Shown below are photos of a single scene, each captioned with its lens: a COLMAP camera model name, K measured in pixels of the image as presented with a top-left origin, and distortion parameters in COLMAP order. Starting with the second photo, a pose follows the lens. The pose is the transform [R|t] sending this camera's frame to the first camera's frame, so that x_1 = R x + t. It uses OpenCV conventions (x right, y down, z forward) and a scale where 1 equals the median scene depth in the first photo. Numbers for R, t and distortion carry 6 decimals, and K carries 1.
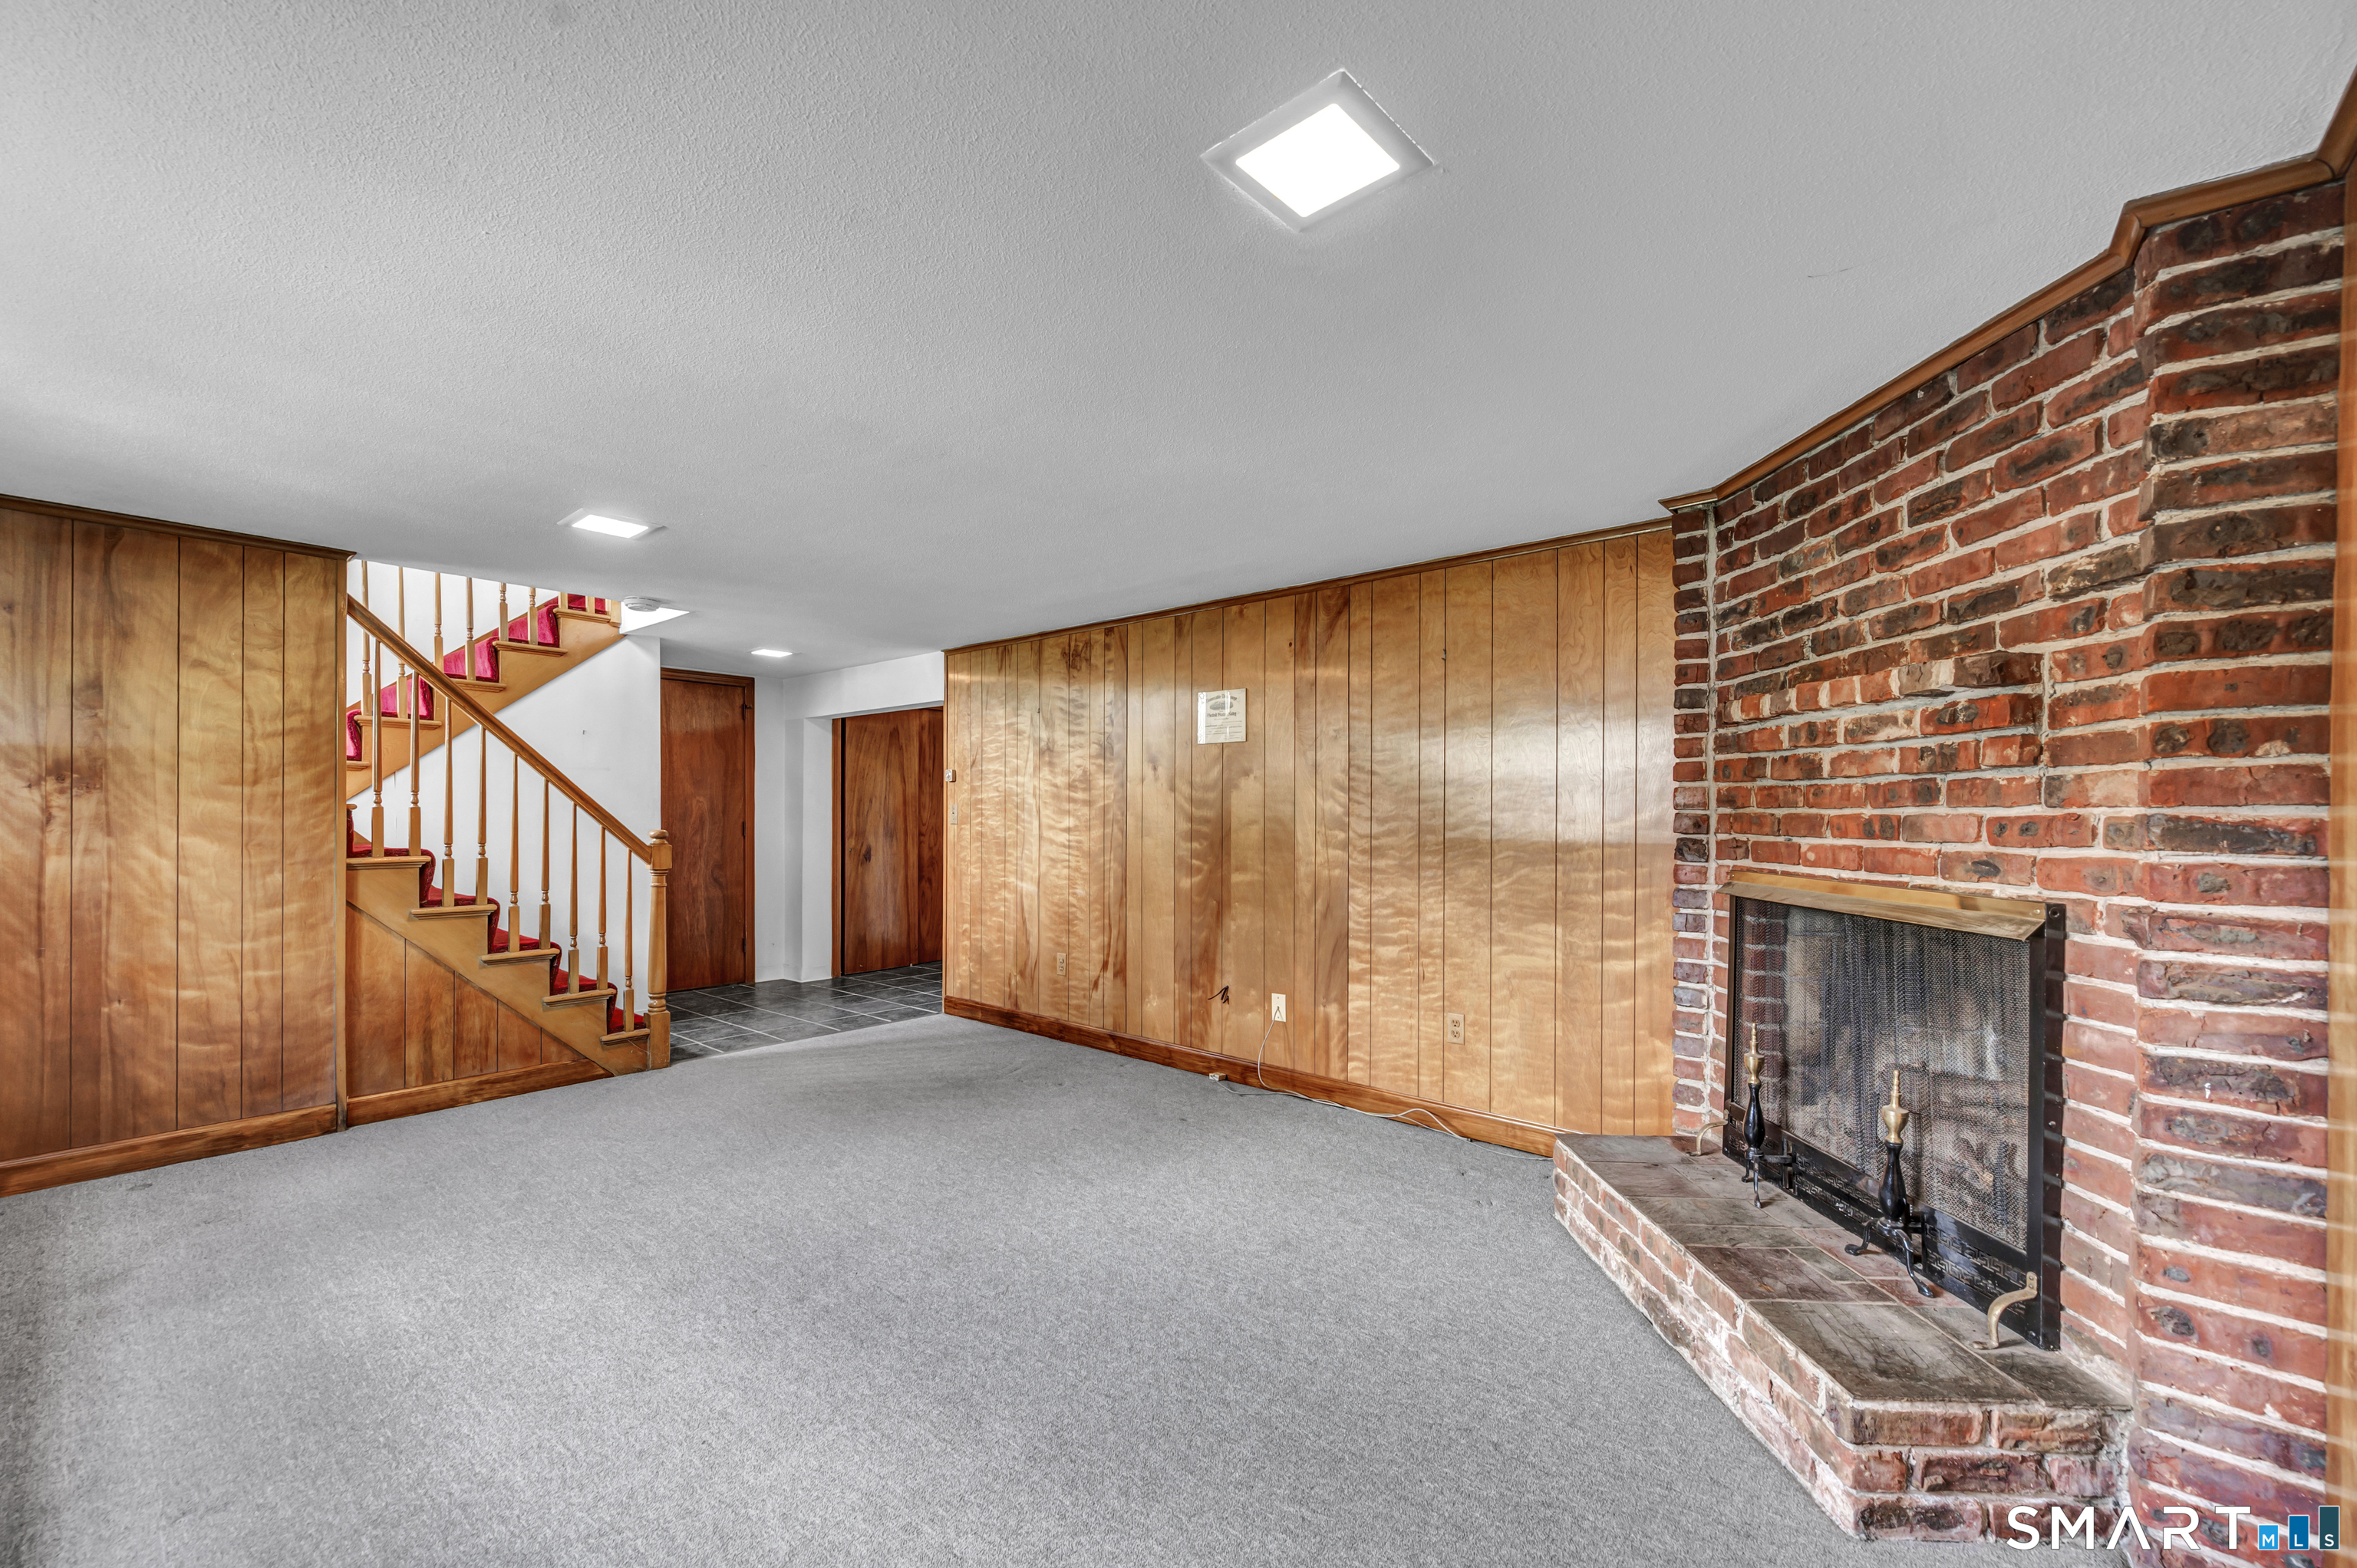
lens RADIAL K [[942.4, 0, 1188.5], [0, 942.4, 791.4], [0, 0, 1]] dist [-0.000830, -0.000445]
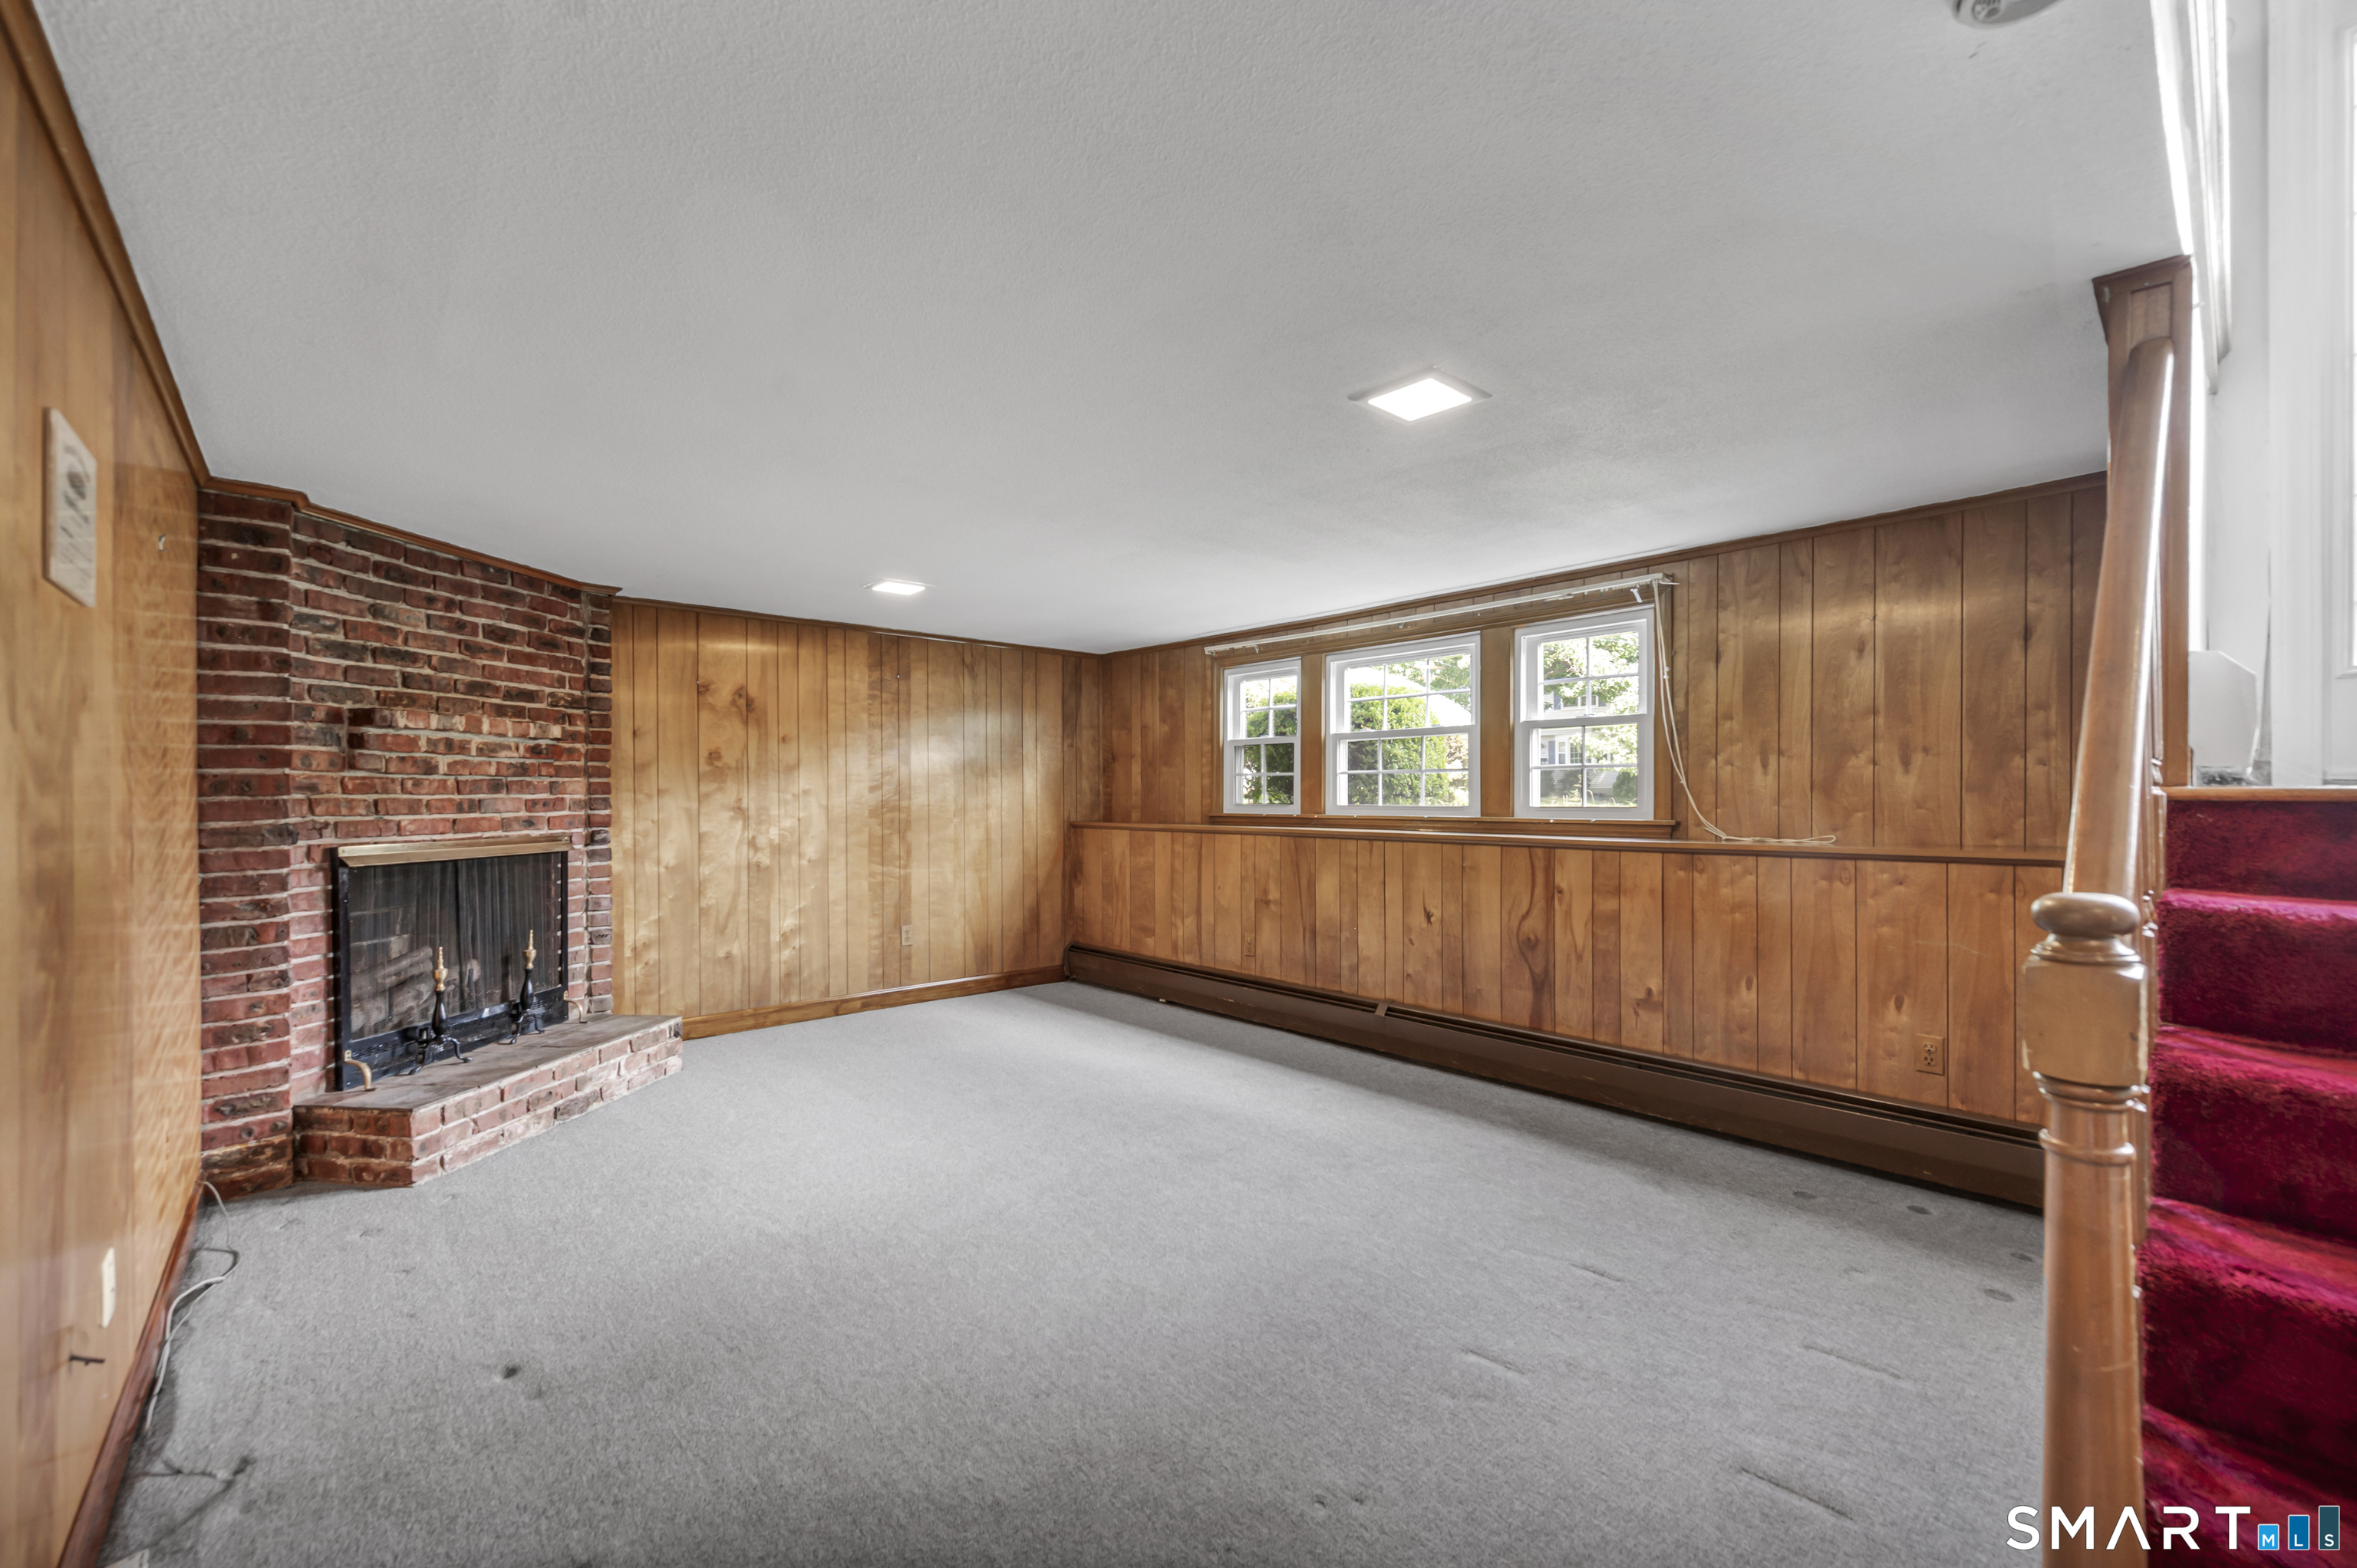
lens RADIAL K [[942.4, 0, 1188.5], [0, 942.4, 791.4], [0, 0, 1]] dist [-0.000830, -0.000445]
pose [[-0.990602, 0.002575, 0.136753, -0.833336], [-0.000618, 0.999728, -0.023302, 0.053970], [-0.136776, -0.023167, -0.990331, 2.666147]]
